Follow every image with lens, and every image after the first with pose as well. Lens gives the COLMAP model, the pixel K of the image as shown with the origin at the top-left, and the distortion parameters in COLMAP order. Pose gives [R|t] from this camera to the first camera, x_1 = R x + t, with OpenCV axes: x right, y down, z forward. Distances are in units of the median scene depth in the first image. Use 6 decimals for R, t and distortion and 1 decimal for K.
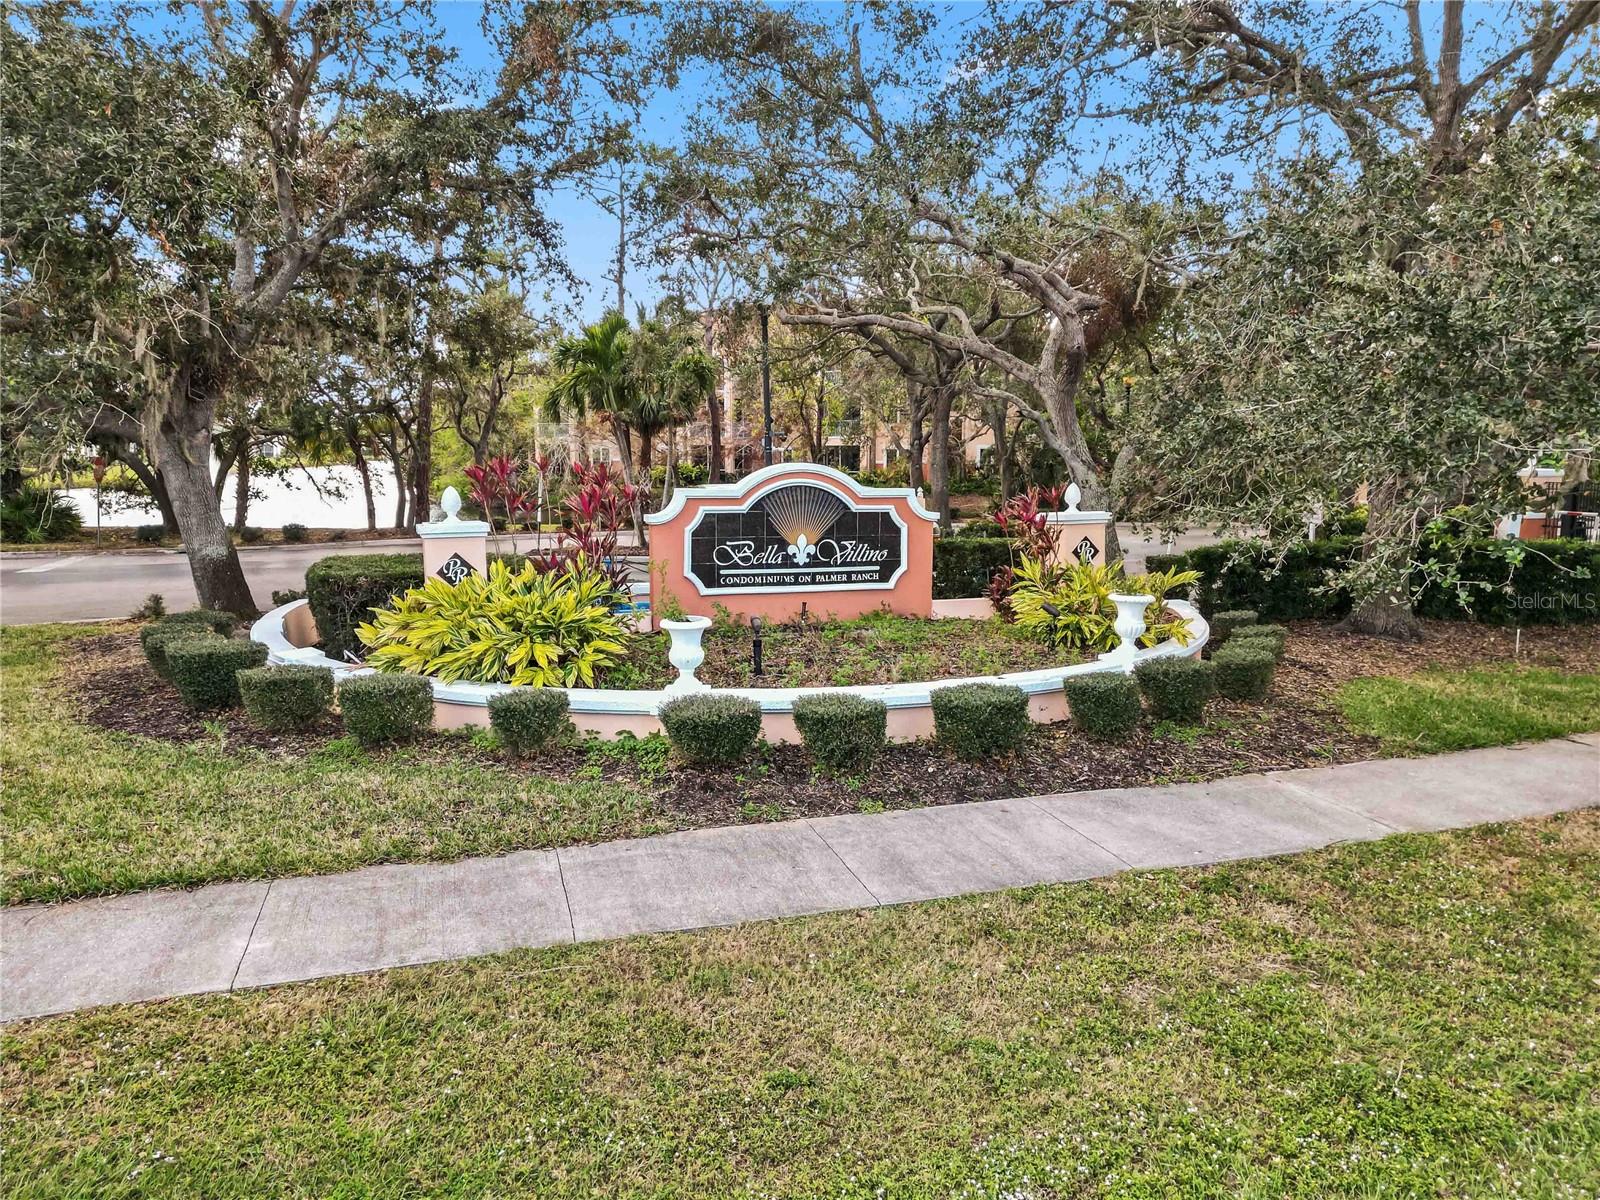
lens RADIAL K [[1170.1, 0, 800.0], [0, 1170.1, 600.0], [0, 0, 1]] dist [0.179864, -0.277824]
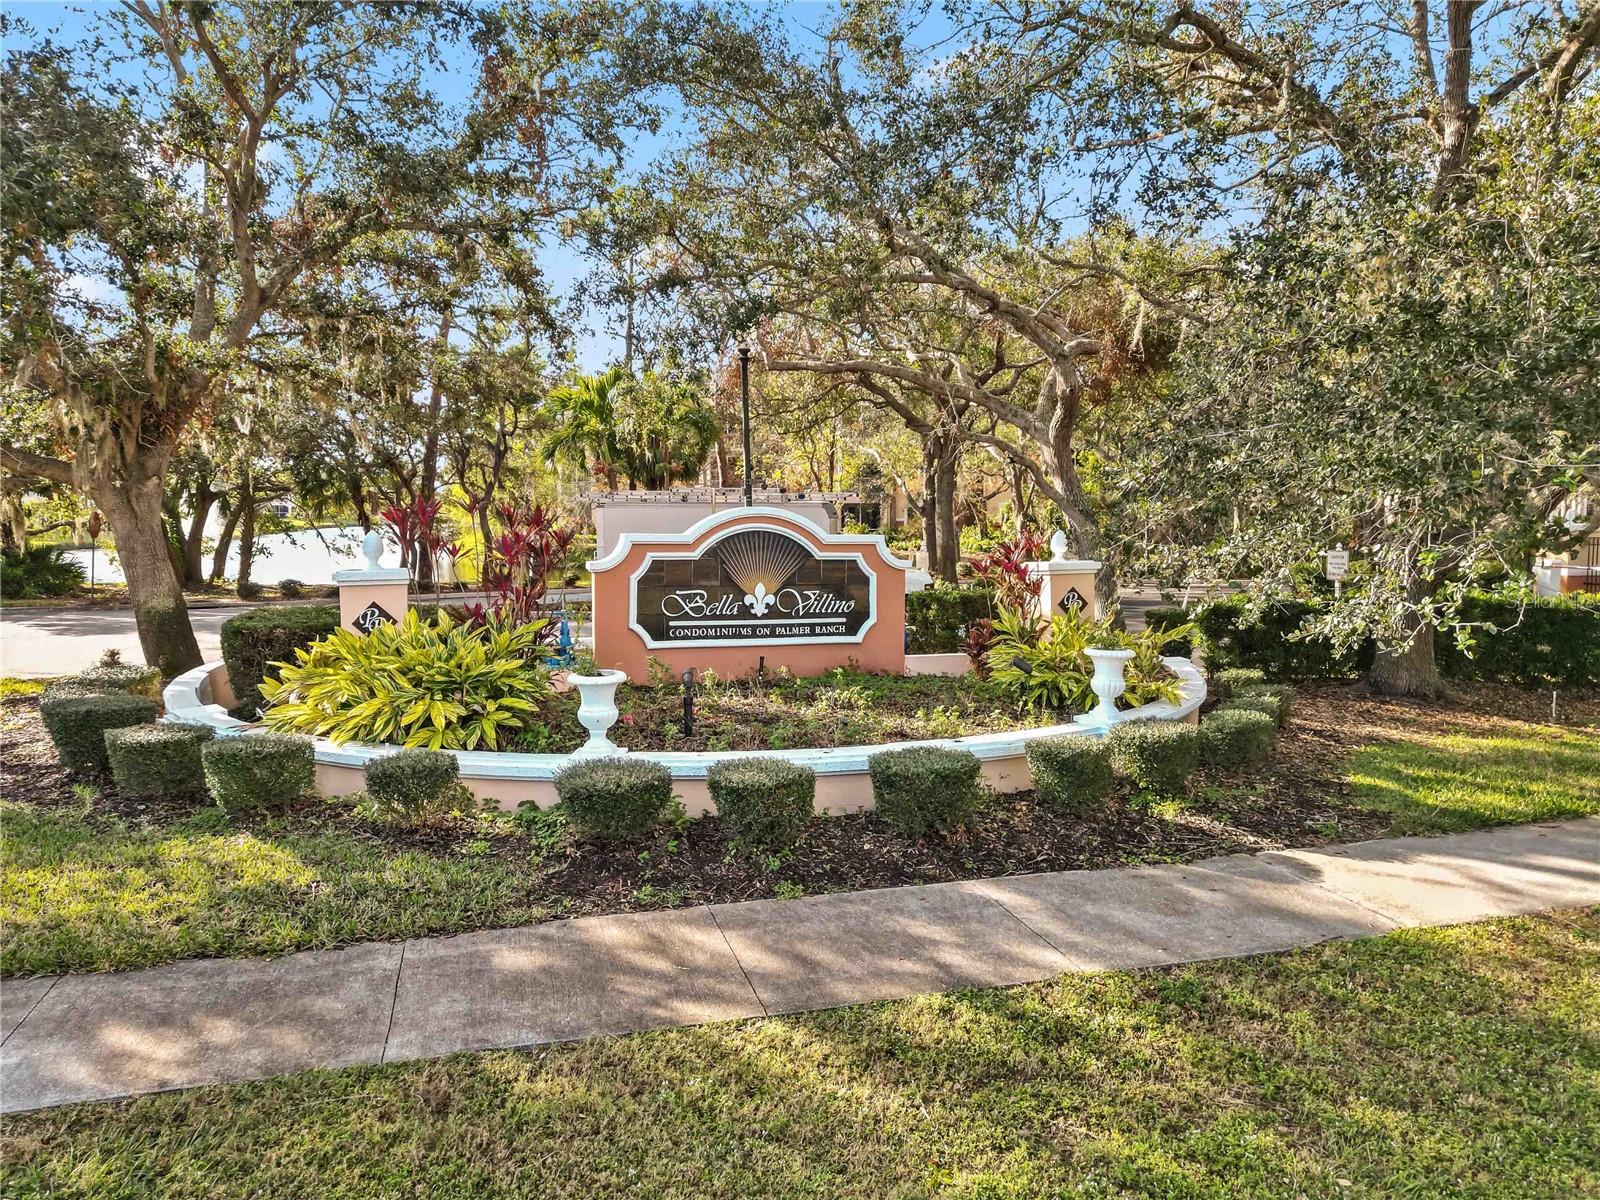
lens RADIAL K [[1164.9, 0, 800.0], [0, 1164.9, 600.0], [0, 0, 1]] dist [0.152163, -0.185630]
pose [[0.999426, 0.001965, -0.033817, 0.074579], [-0.003701, 0.998674, -0.051350, 0.005011], [0.033671, 0.051446, 0.998108, 0.096517]]
